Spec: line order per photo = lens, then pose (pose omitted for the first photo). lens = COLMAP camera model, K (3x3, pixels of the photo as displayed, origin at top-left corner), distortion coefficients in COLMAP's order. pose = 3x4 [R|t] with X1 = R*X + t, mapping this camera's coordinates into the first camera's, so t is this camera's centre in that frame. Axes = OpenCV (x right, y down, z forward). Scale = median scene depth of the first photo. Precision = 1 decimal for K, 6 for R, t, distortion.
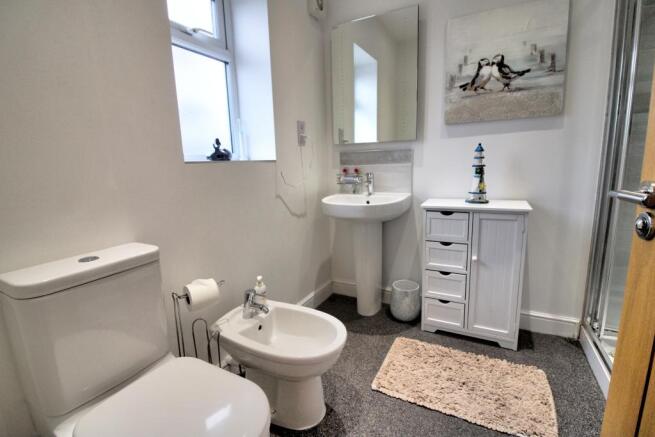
lens RADIAL K [[306.0, 0, 328.6], [0, 306.0, 215.9], [0, 0, 1]] dist [-0.001755, -0.015175]
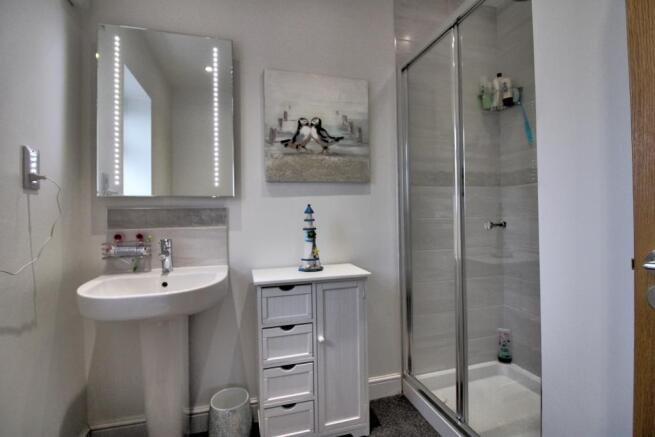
lens RADIAL K [[306.0, 0, 328.6], [0, 306.0, 215.9], [0, 0, 1]] dist [-0.001755, -0.015175]
pose [[0.718547, 0.024866, 0.695034, -0.091892], [0.113777, 0.981694, -0.152748, -0.058276], [-0.686109, 0.188835, 0.702564, 0.323545]]
